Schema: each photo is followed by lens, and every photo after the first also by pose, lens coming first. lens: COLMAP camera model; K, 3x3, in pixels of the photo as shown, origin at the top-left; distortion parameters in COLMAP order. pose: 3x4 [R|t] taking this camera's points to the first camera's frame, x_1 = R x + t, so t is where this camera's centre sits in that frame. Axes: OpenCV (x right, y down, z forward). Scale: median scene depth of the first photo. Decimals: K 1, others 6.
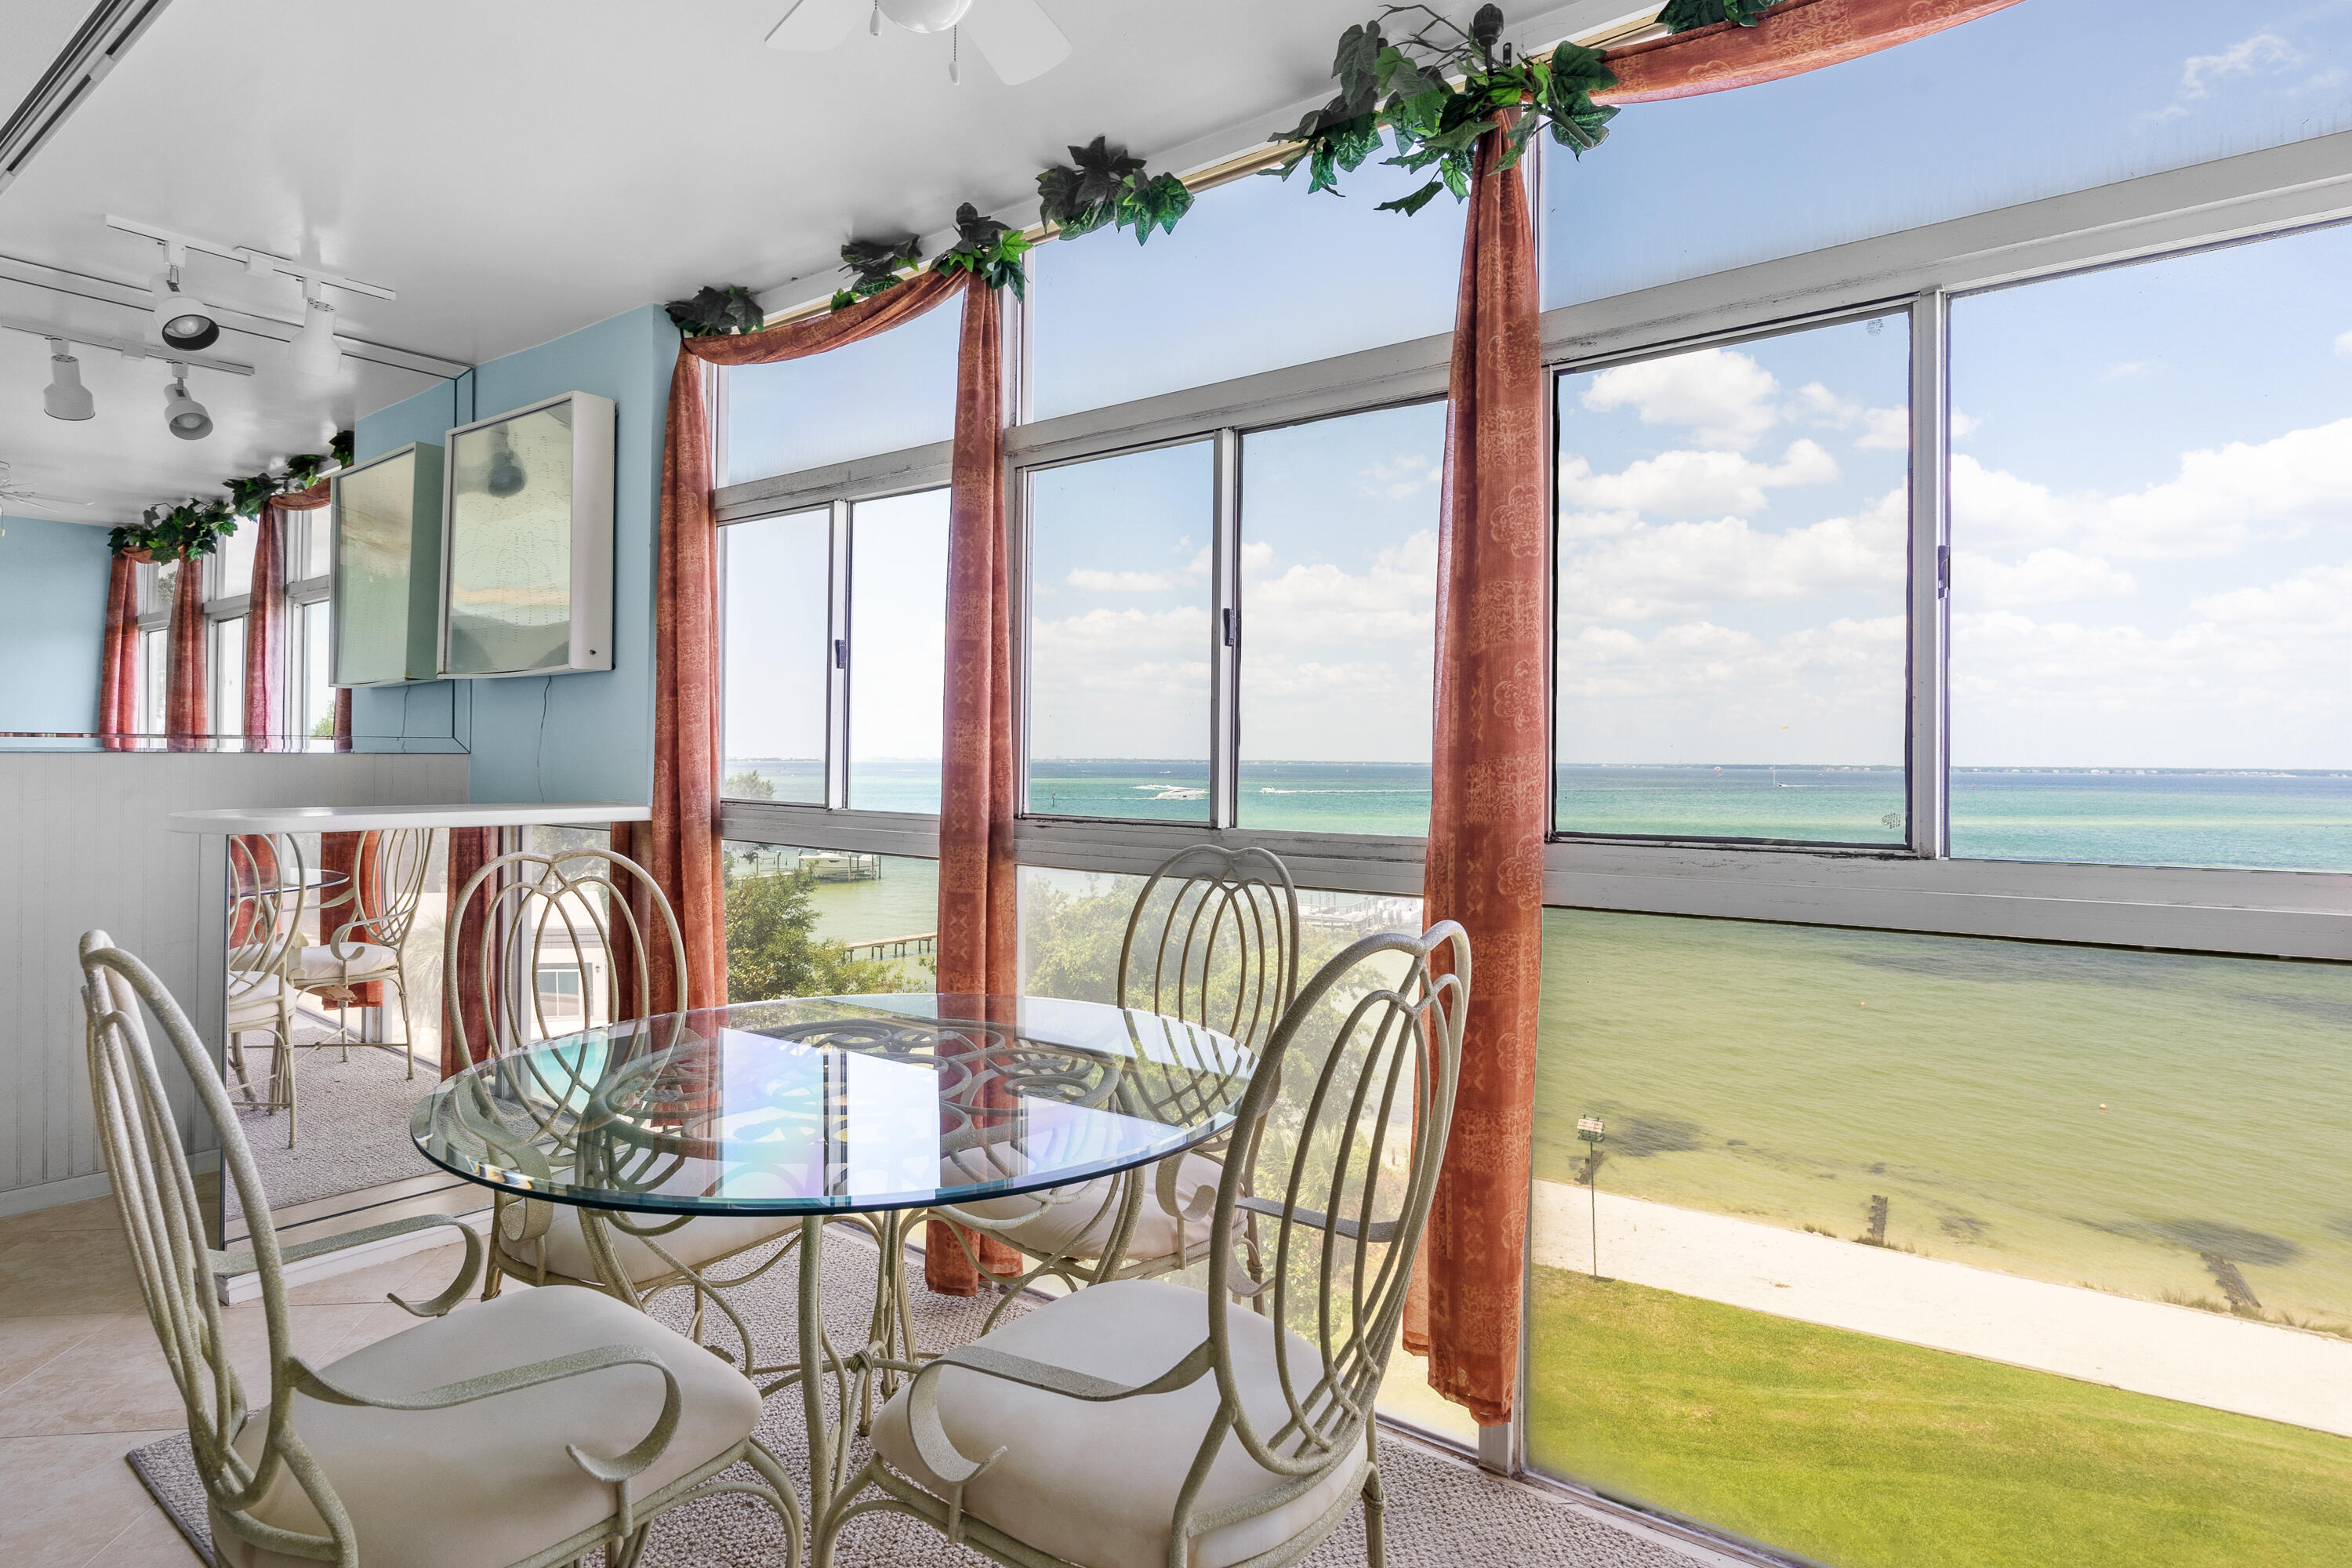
lens RADIAL K [[1249.2, 0, 1178.0], [0, 1249.2, 741.3], [0, 0, 1]] dist [-0.000065, 0.000277]
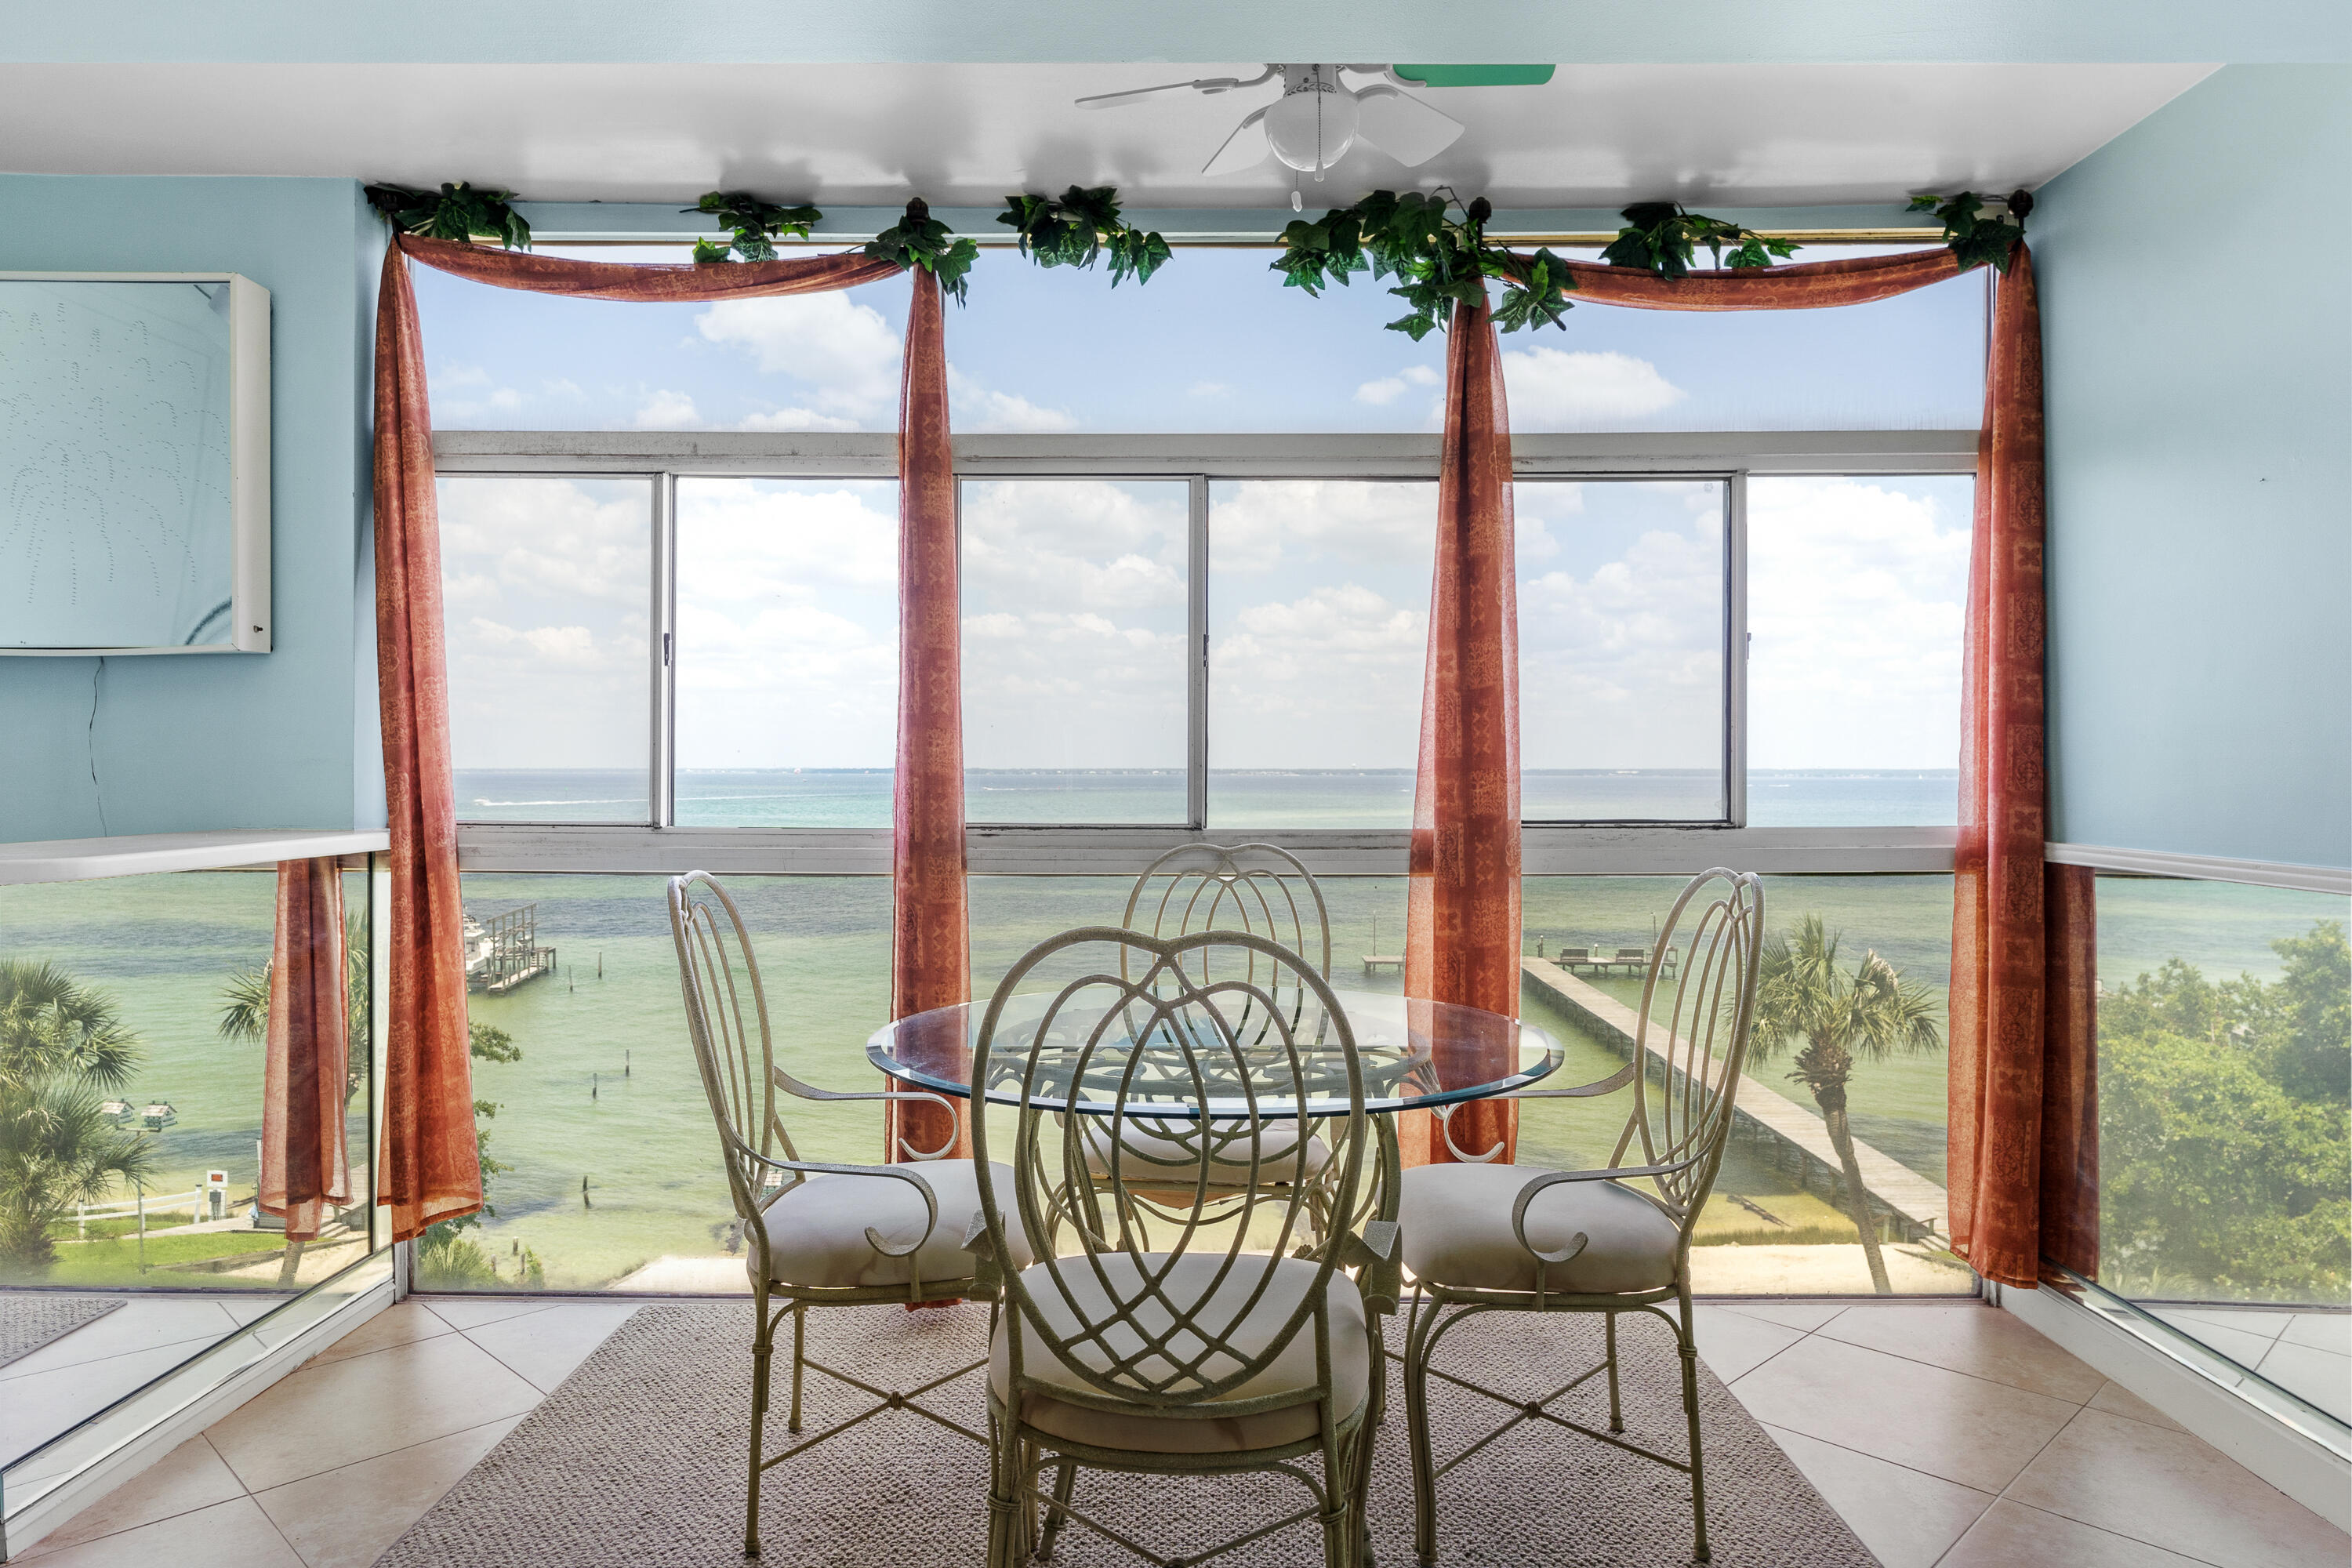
lens RADIAL K [[1497.5, 0, 1176.0], [0, 1497.5, 784.0], [0, 0, 1]] dist [-0.002800, -0.001050]
pose [[0.798853, -0.011905, 0.601409, -0.765479], [-0.005940, 0.999599, 0.027677, -0.008228], [-0.601497, -0.025683, 0.798462, -0.067484]]
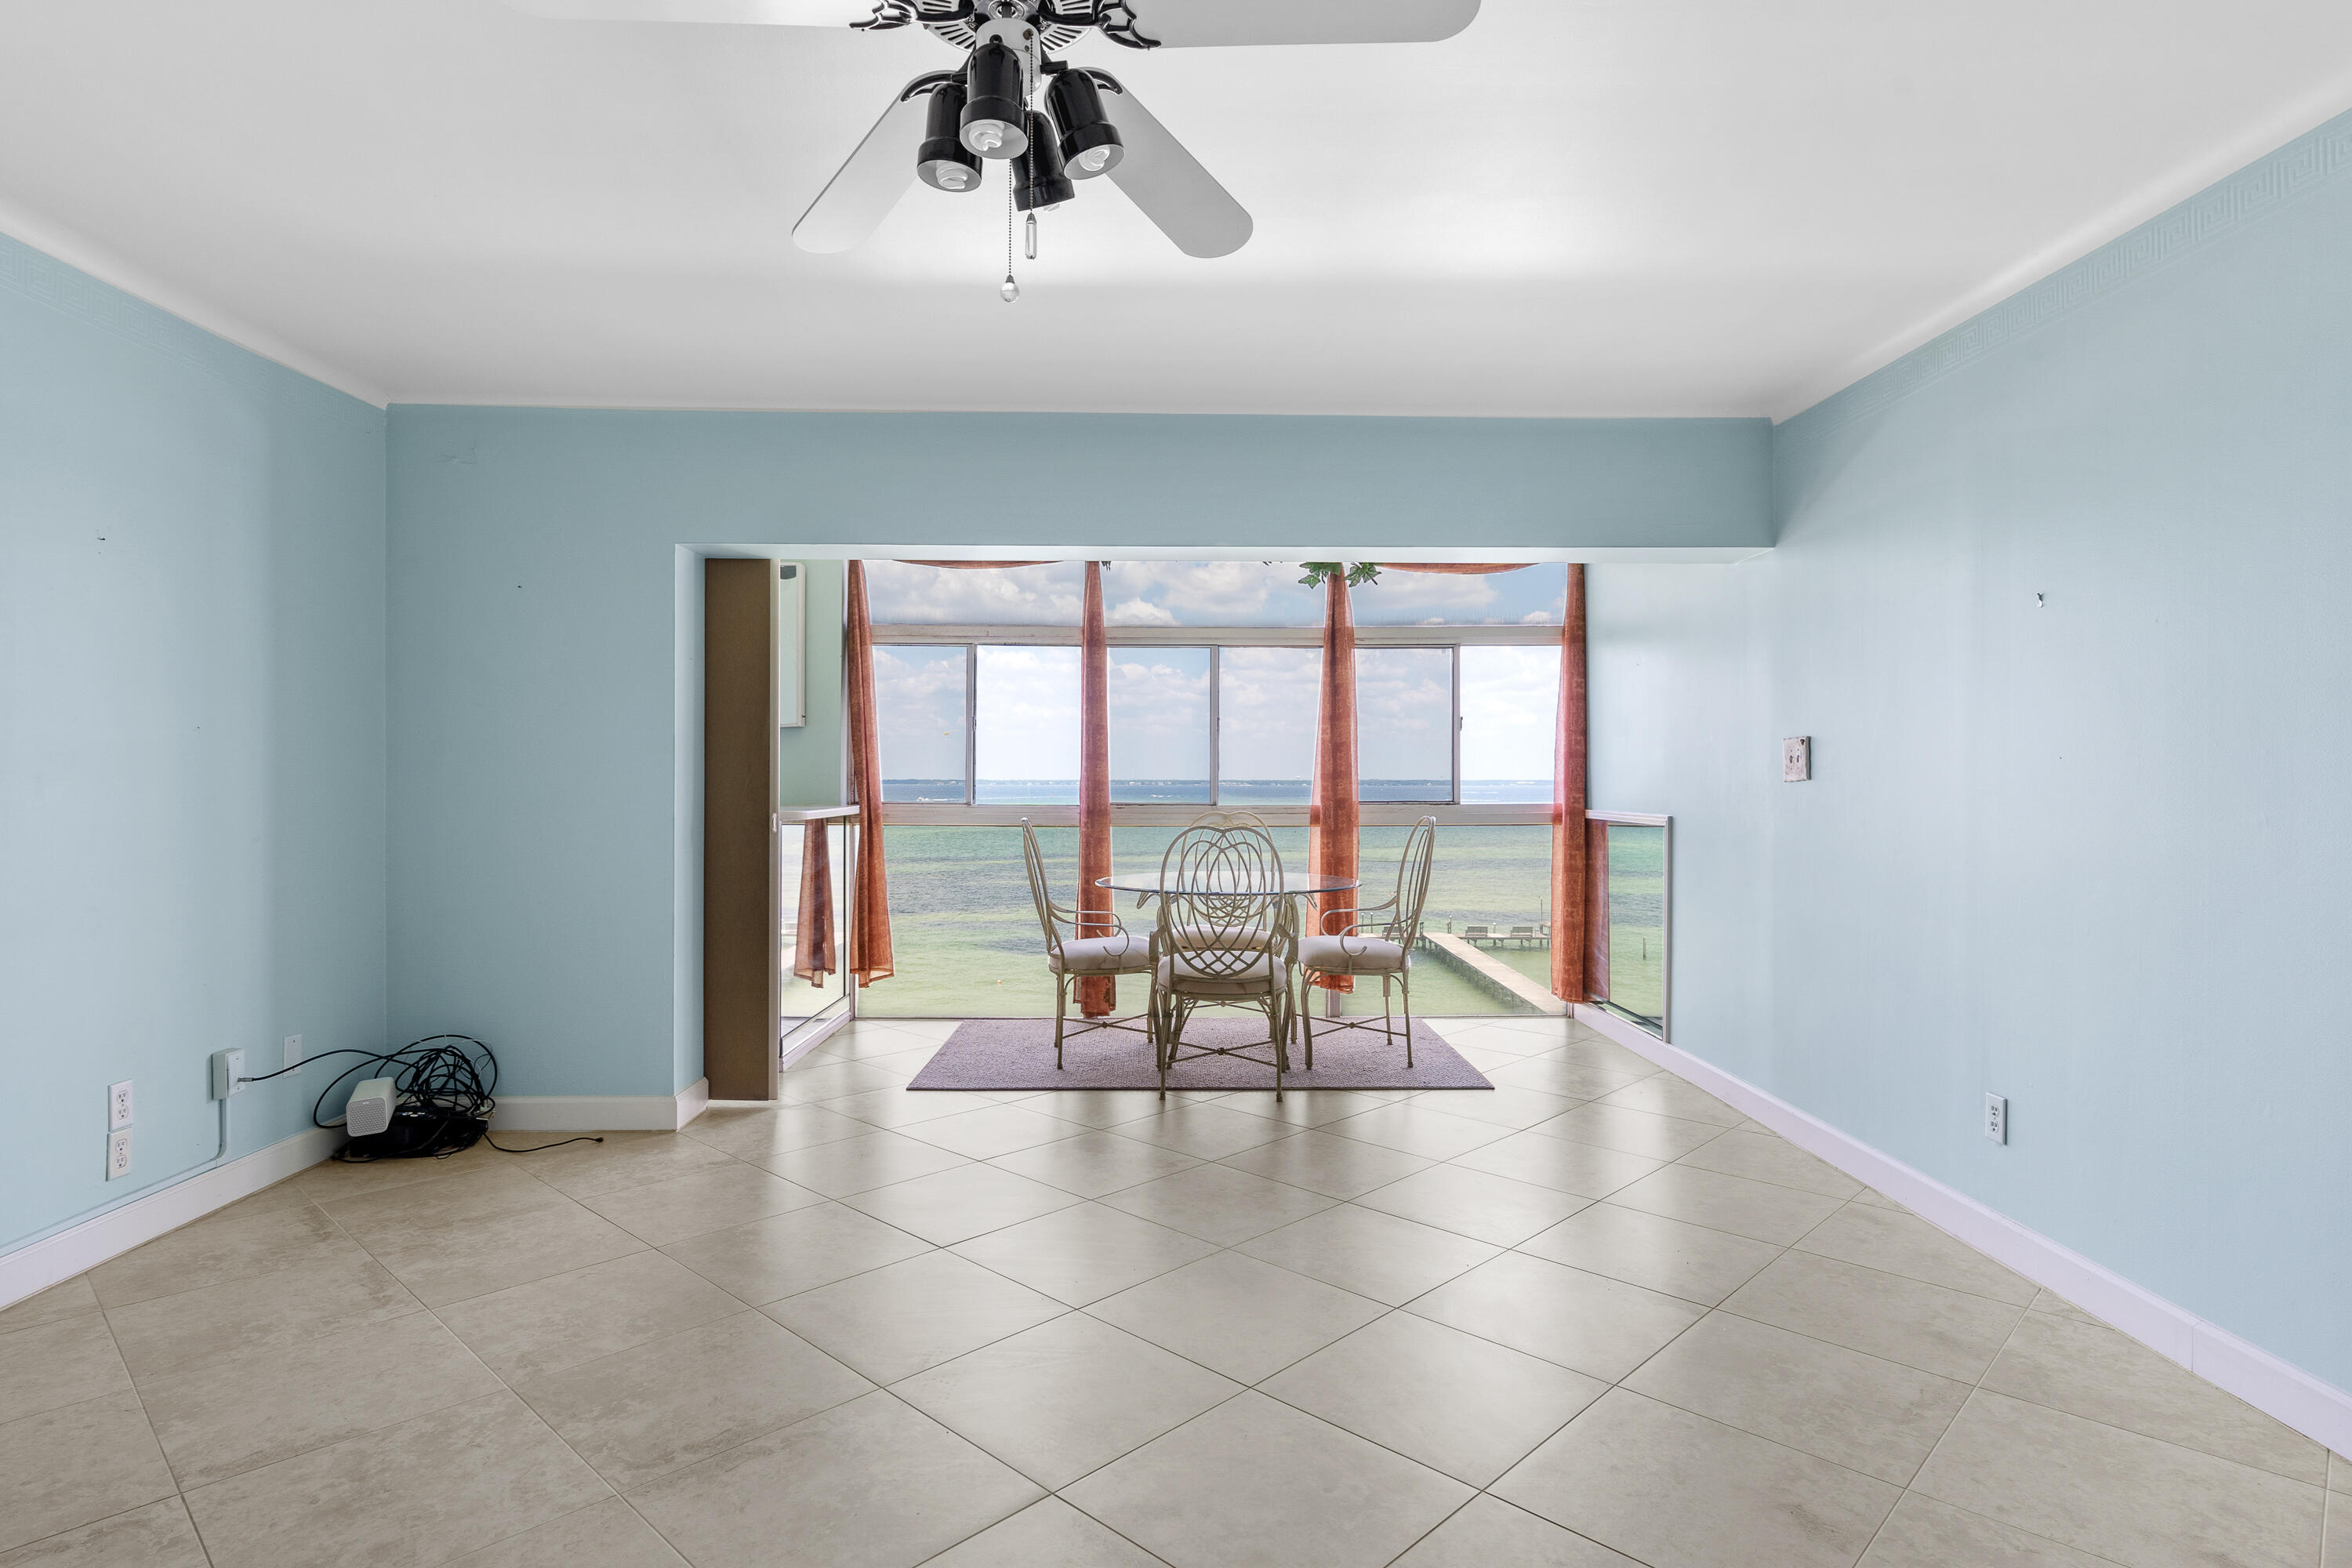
lens RADIAL K [[1269.6, 0, 1176.0], [0, 1269.6, 784.0], [0, 0, 1]] dist [-0.005013, -0.000420]
pose [[0.785195, -0.008434, 0.619191, -1.532950], [-0.005488, 0.999773, 0.020577, -0.023663], [-0.619224, -0.019555, 0.784971, -0.905263]]
